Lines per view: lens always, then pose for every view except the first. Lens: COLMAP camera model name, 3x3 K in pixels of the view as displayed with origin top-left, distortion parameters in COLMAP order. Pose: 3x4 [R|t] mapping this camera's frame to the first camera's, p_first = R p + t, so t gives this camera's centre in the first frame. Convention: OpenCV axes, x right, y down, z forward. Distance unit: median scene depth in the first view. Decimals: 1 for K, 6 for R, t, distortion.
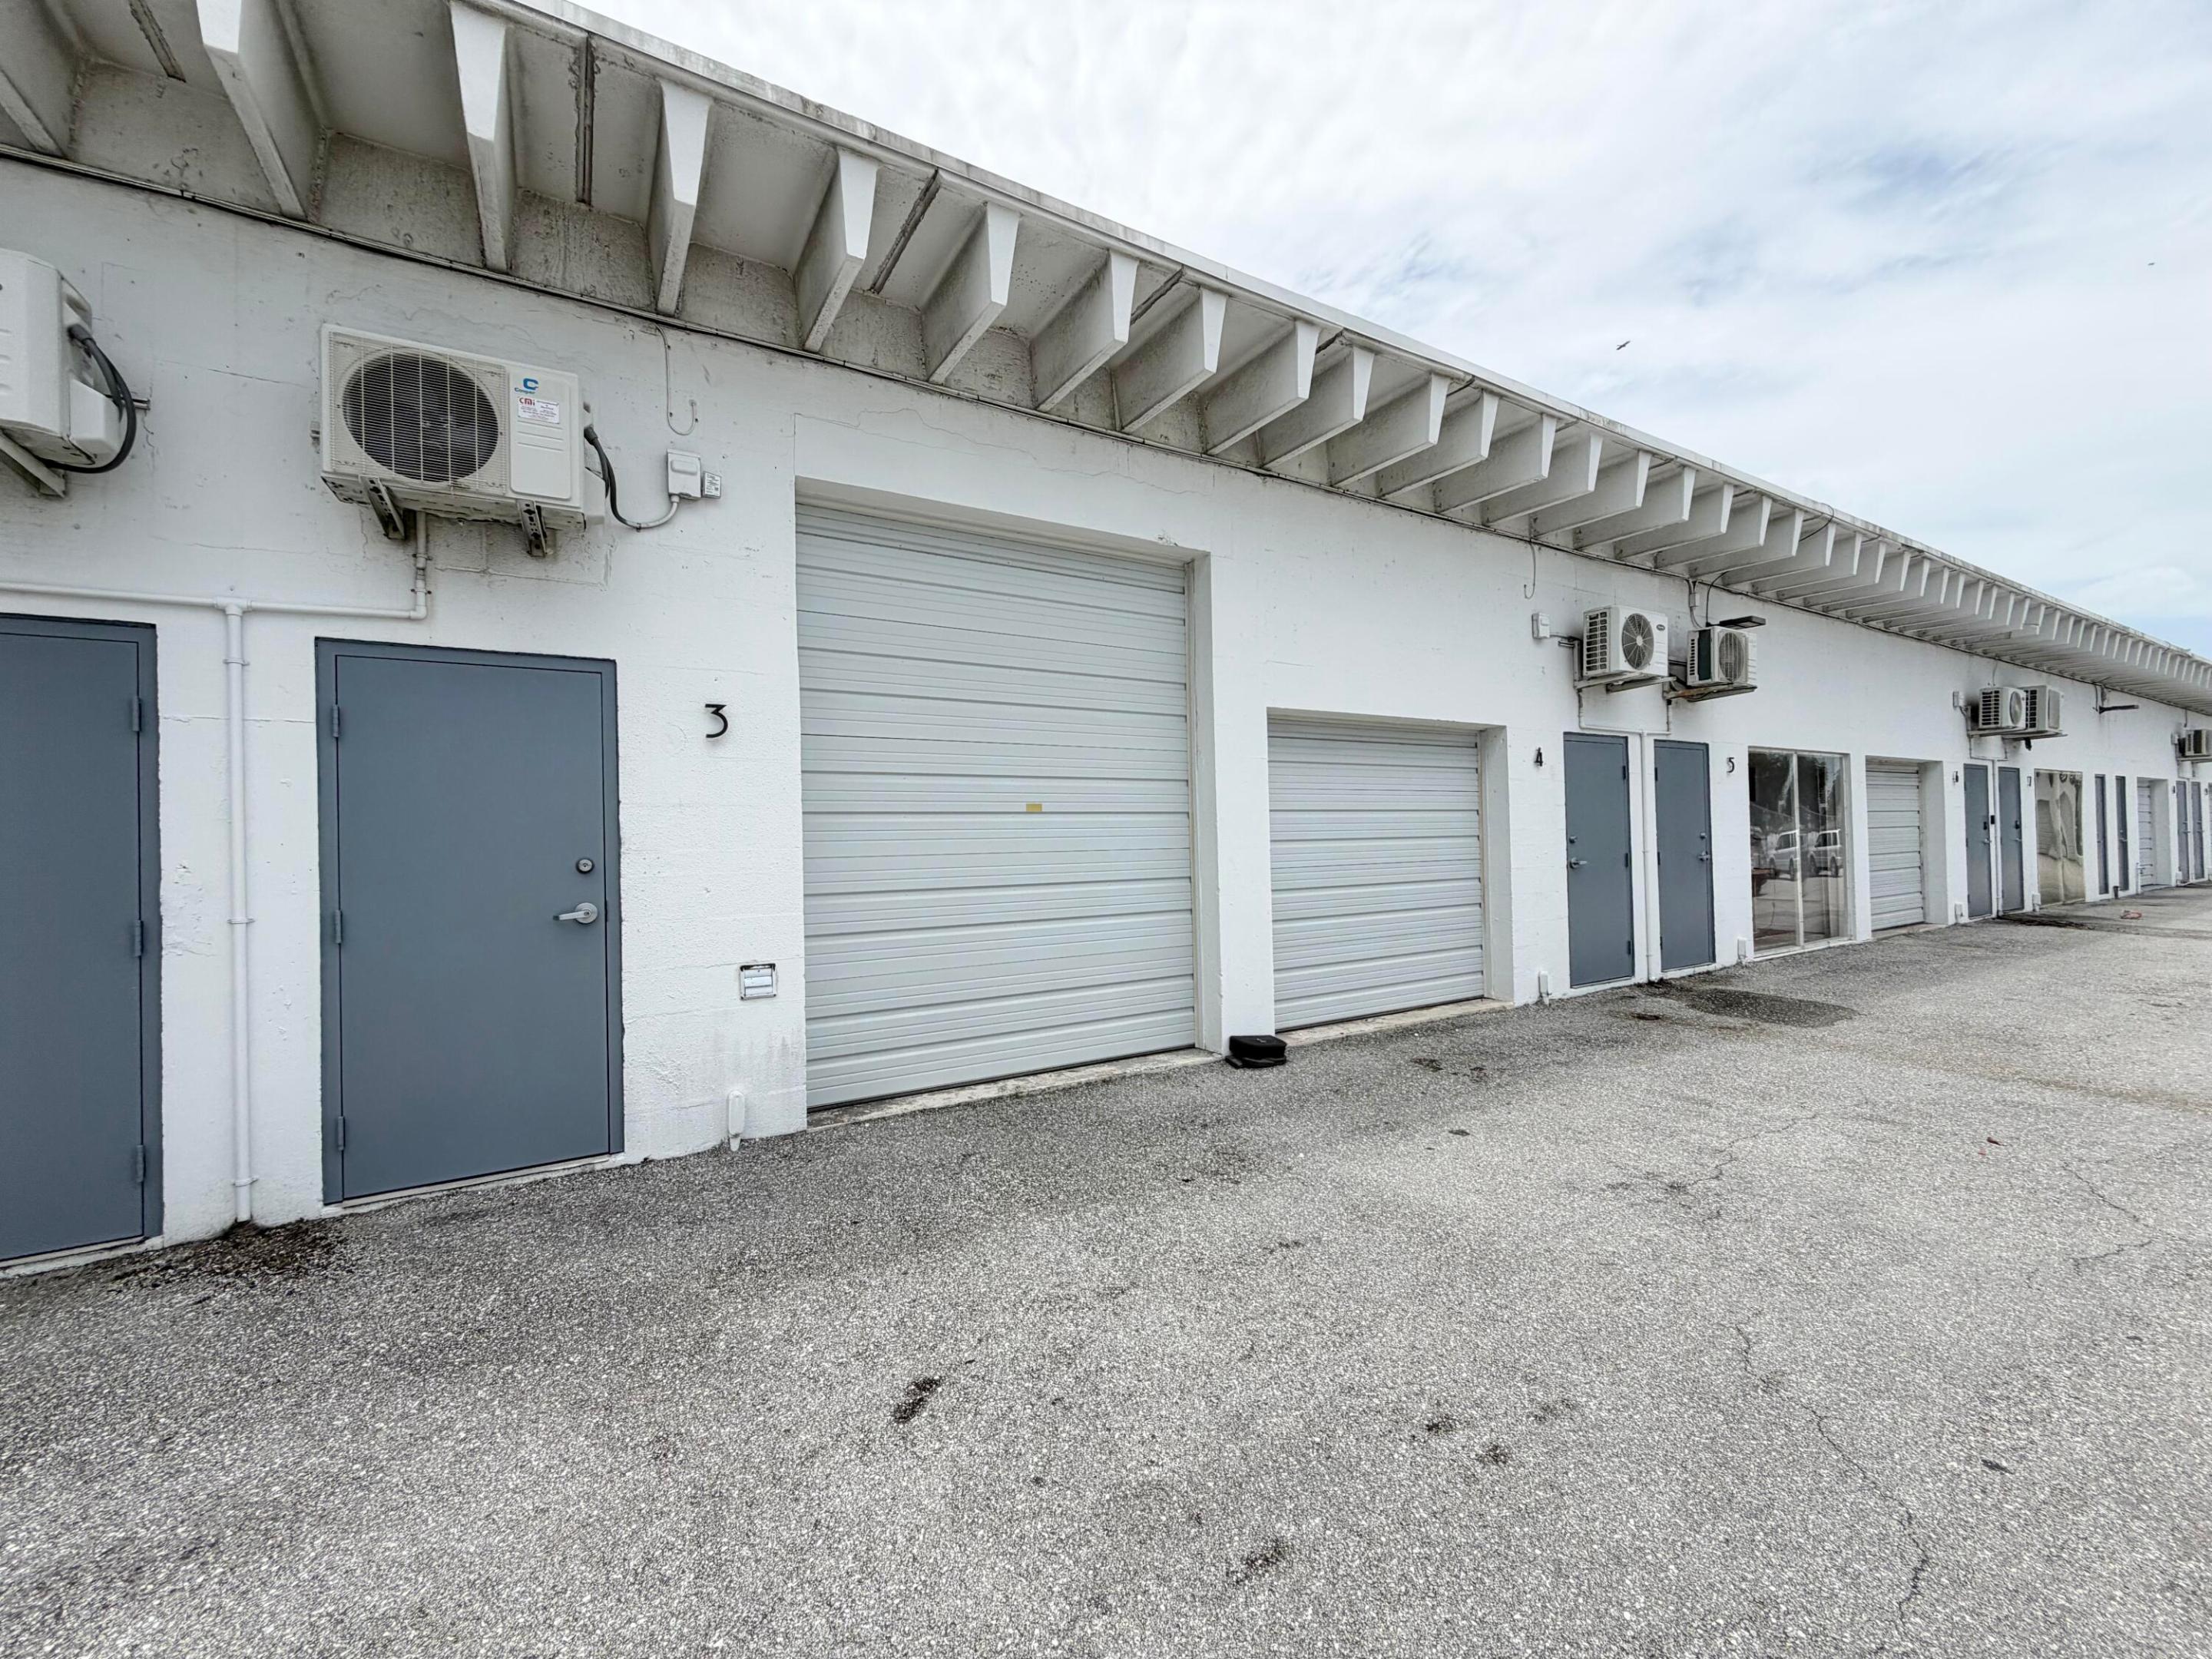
lens RADIAL K [[883.3, 0, 1097.7], [0, 883.3, 828.5], [0, 0, 1]] dist [0.013222, 0.000011]
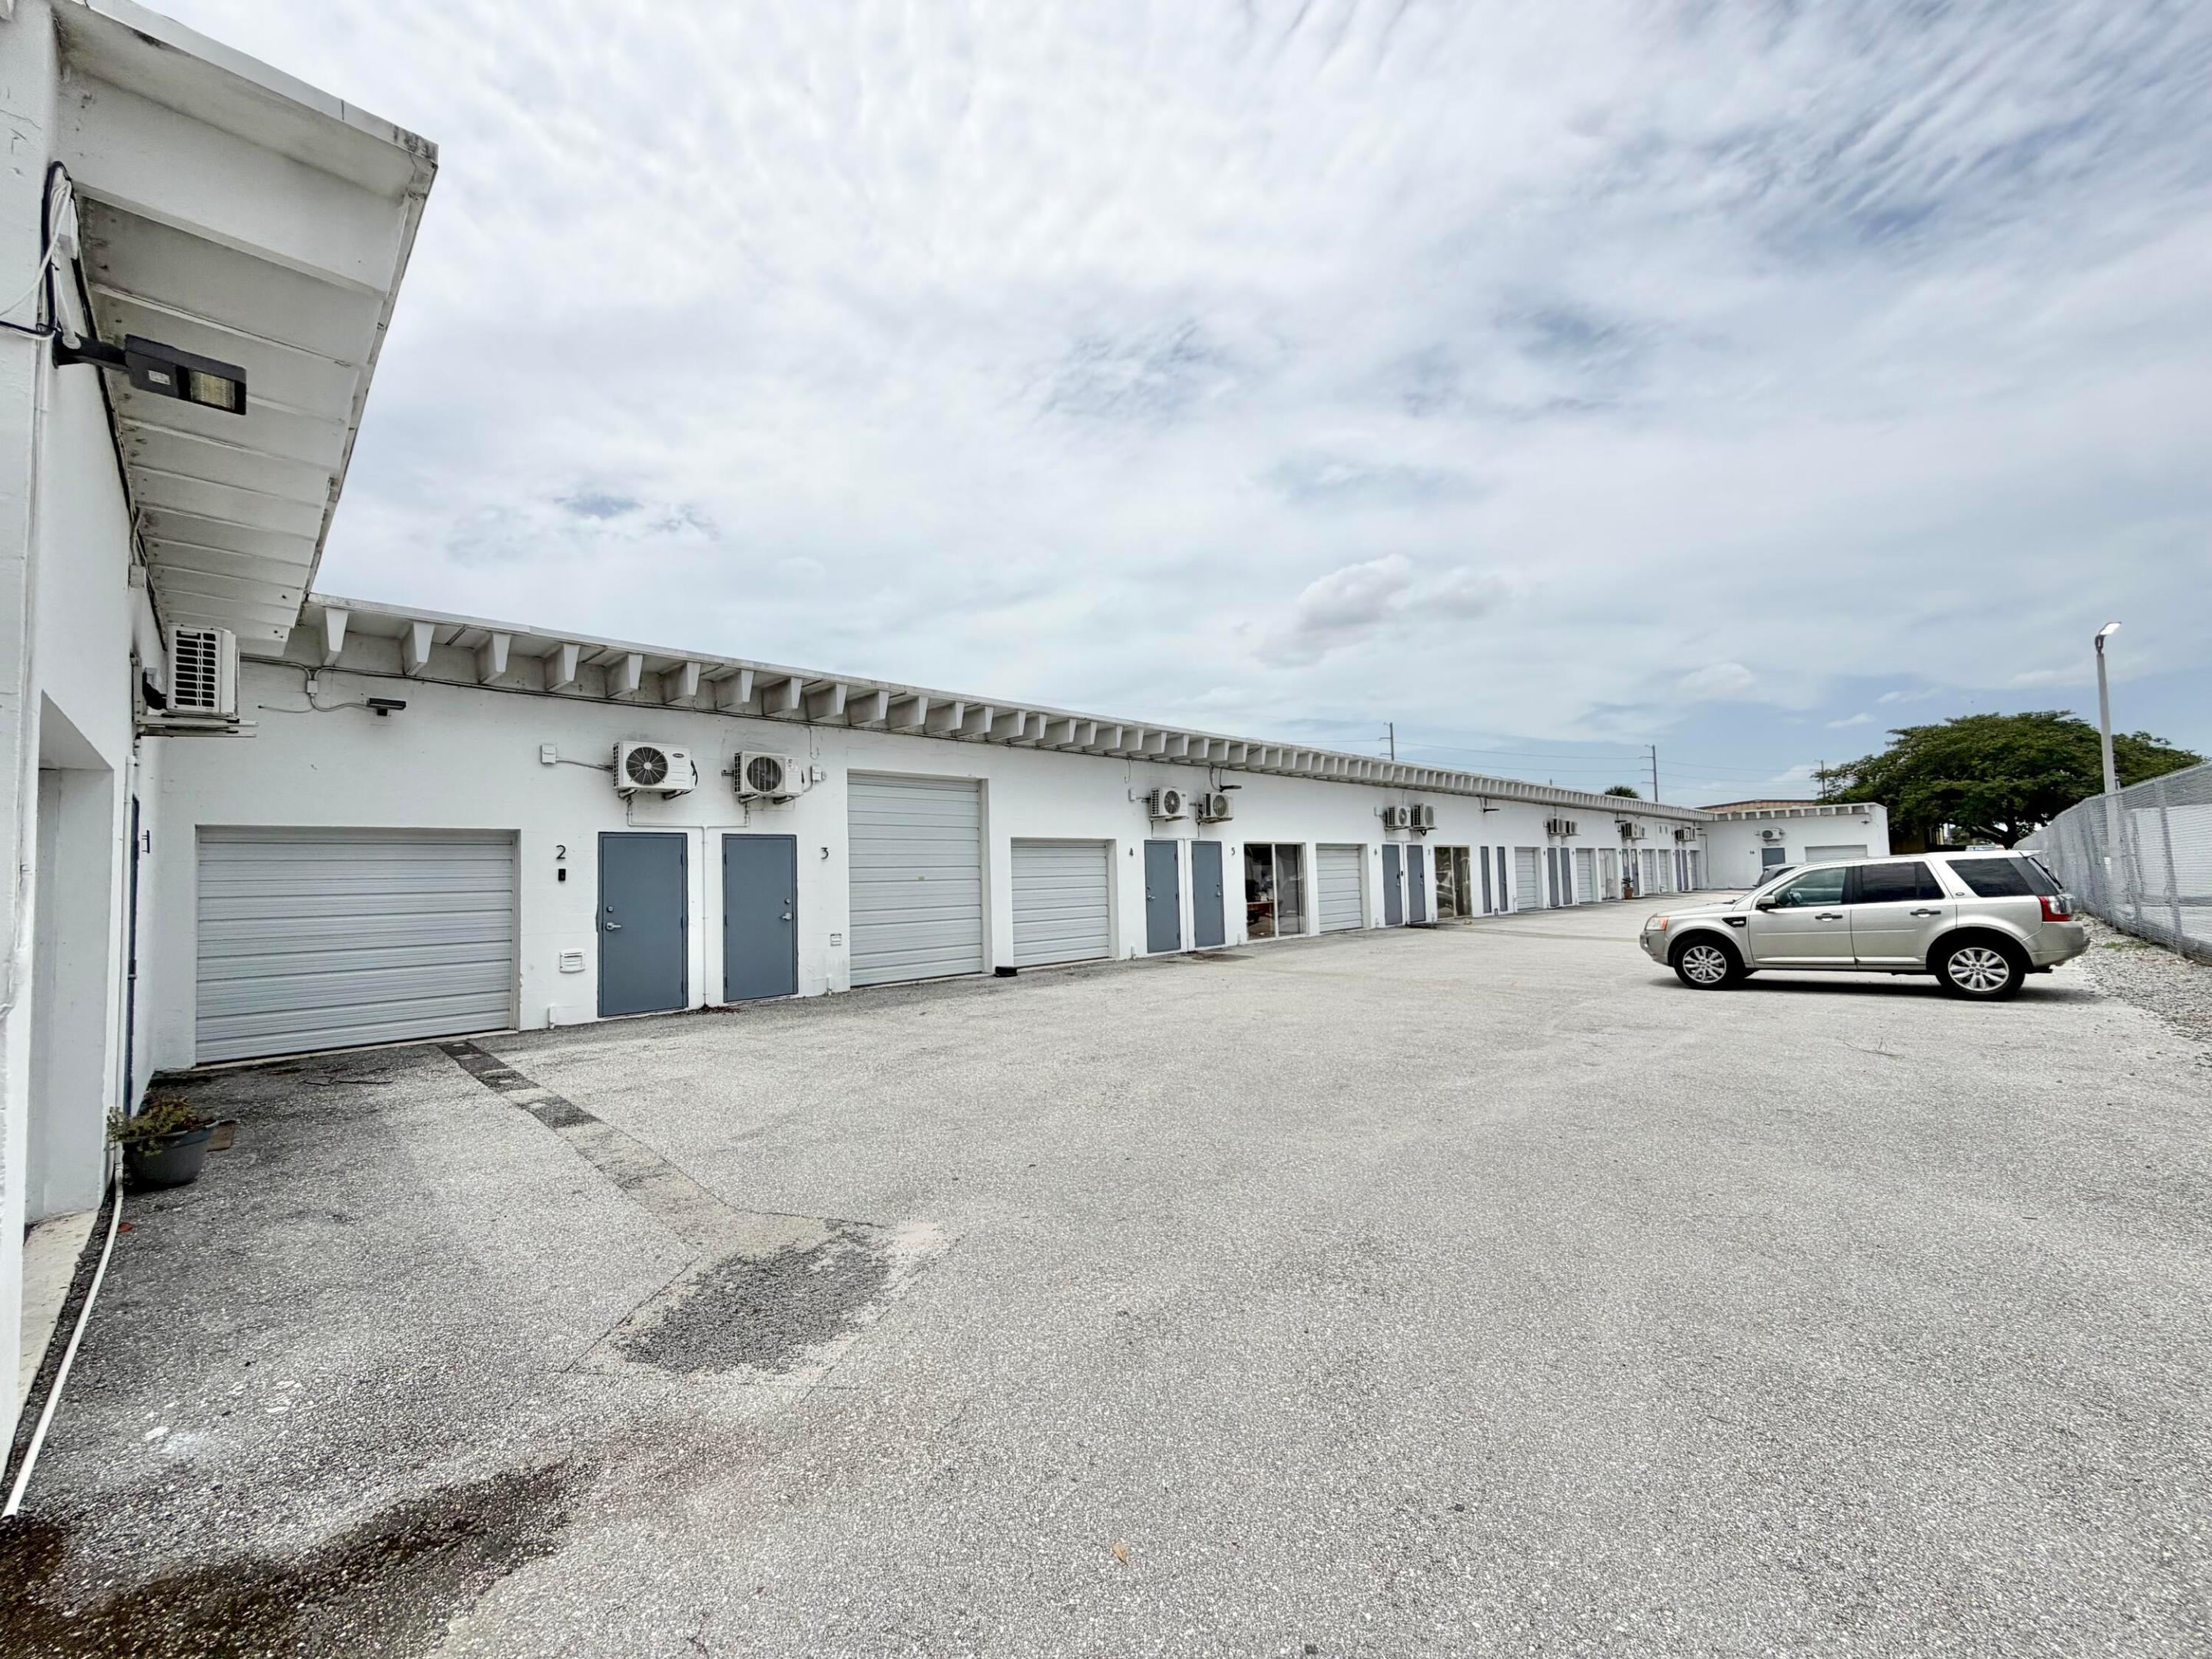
lens RADIAL K [[883.3, 0, 1097.7], [0, 883.3, 828.5], [0, 0, 1]] dist [0.013222, 0.000011]
pose [[0.969788, 0.009883, 0.243751, -0.149017], [0.001006, 0.999008, -0.044510, -0.039855], [-0.243949, 0.043410, 0.968816, -1.219502]]
